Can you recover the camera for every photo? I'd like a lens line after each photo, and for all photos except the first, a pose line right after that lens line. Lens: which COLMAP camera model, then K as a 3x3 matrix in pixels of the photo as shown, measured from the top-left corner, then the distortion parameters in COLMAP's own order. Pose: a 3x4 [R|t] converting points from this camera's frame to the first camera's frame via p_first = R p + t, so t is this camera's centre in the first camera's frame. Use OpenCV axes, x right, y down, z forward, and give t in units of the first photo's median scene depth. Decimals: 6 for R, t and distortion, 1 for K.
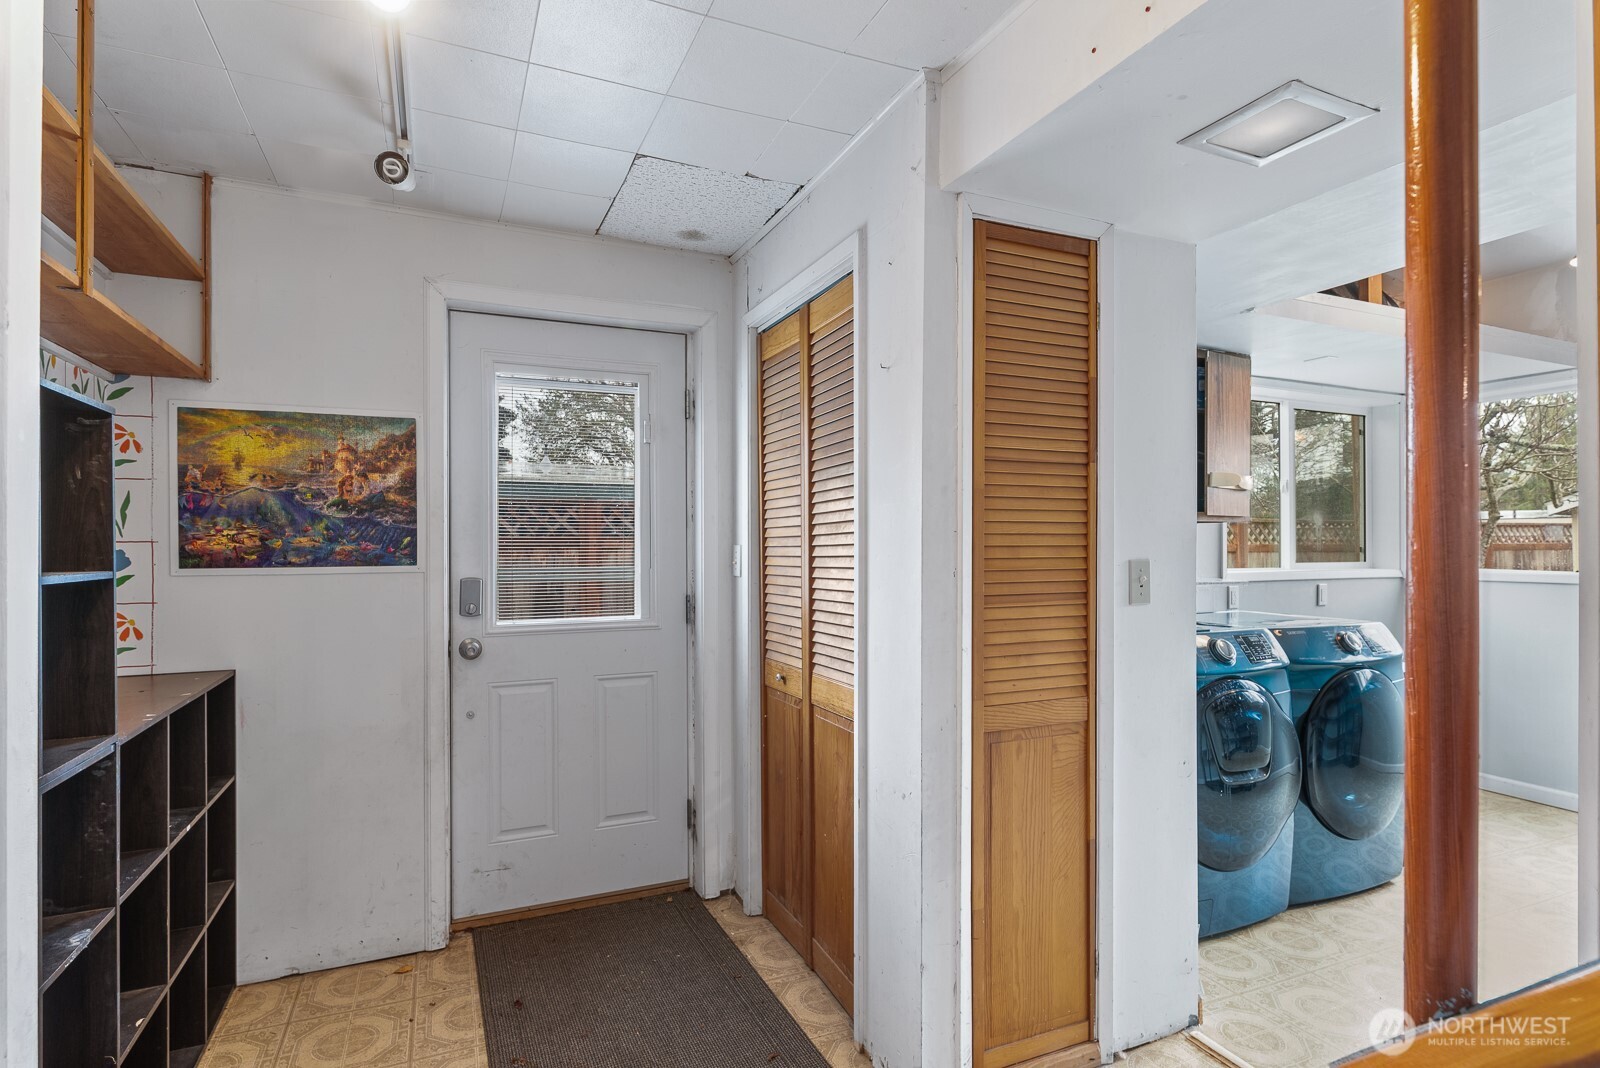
lens RADIAL K [[809.0, 0, 789.1], [0, 809.0, 540.5], [0, 0, 1]] dist [0.003598, -0.002386]
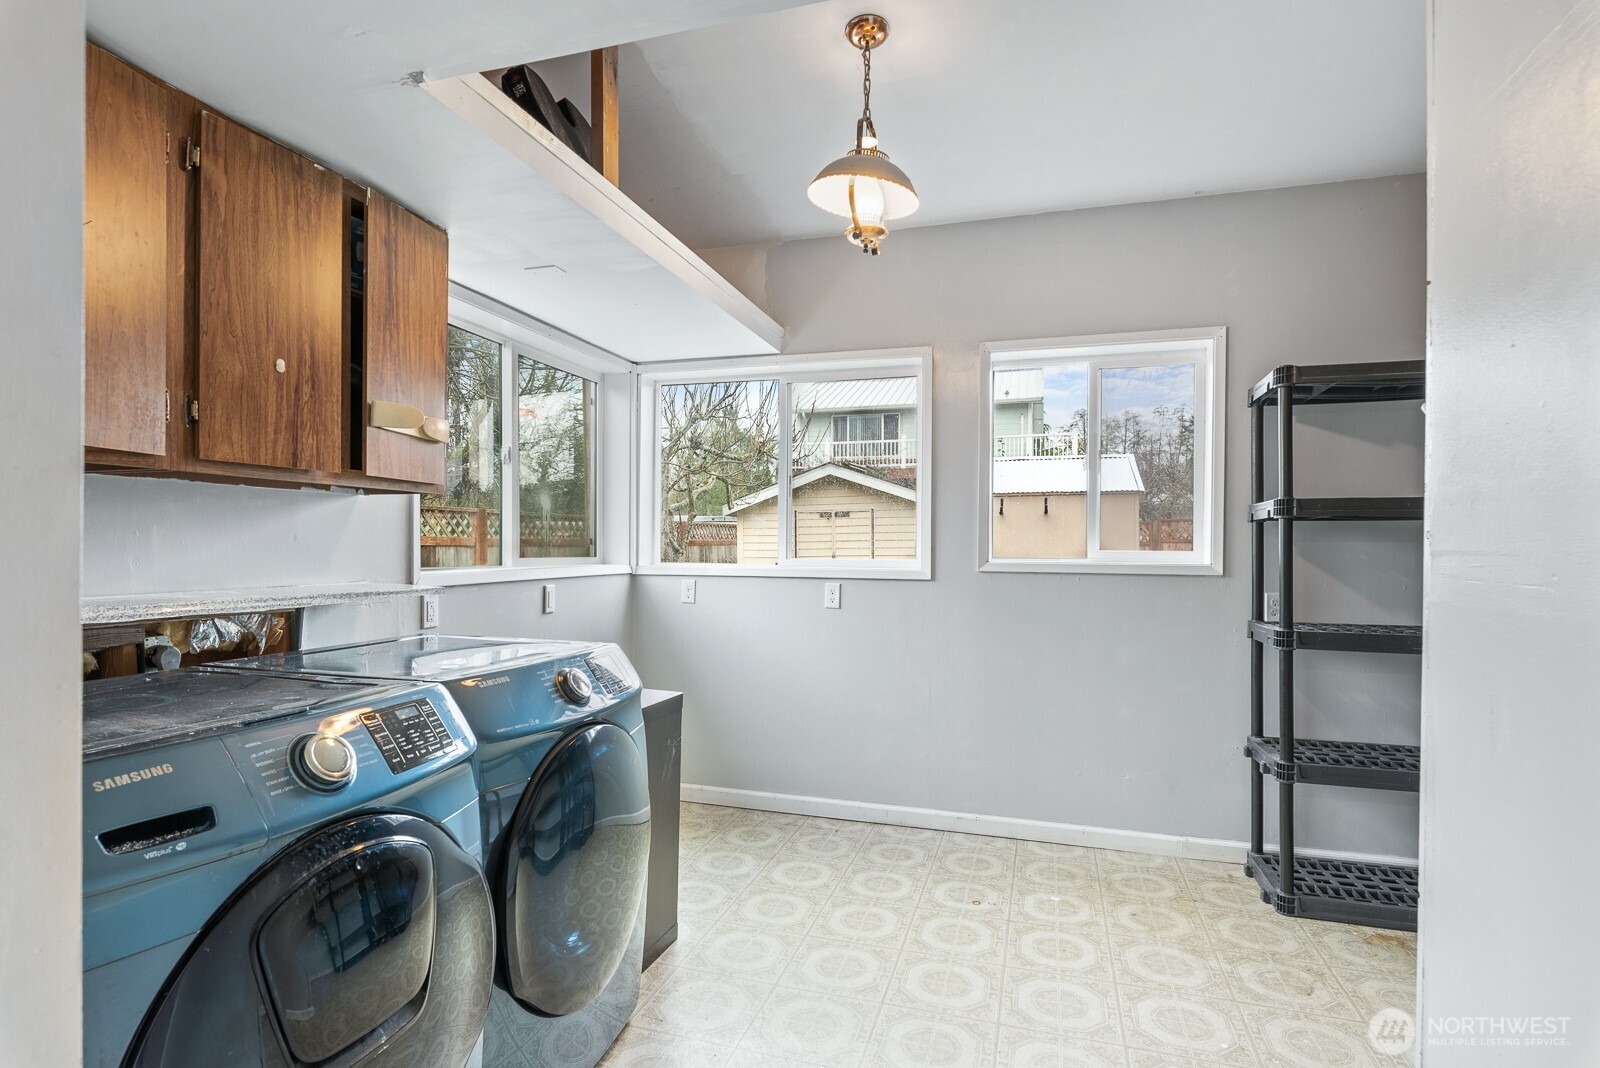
lens RADIAL K [[809.0, 0, 789.1], [0, 809.0, 540.5], [0, 0, 1]] dist [0.003598, -0.002386]
pose [[0.656661, 0.004532, 0.754173, 0.256154], [-0.006421, 0.999979, -0.000418, 0.011308], [-0.754159, -0.004567, 0.656676, 0.363195]]
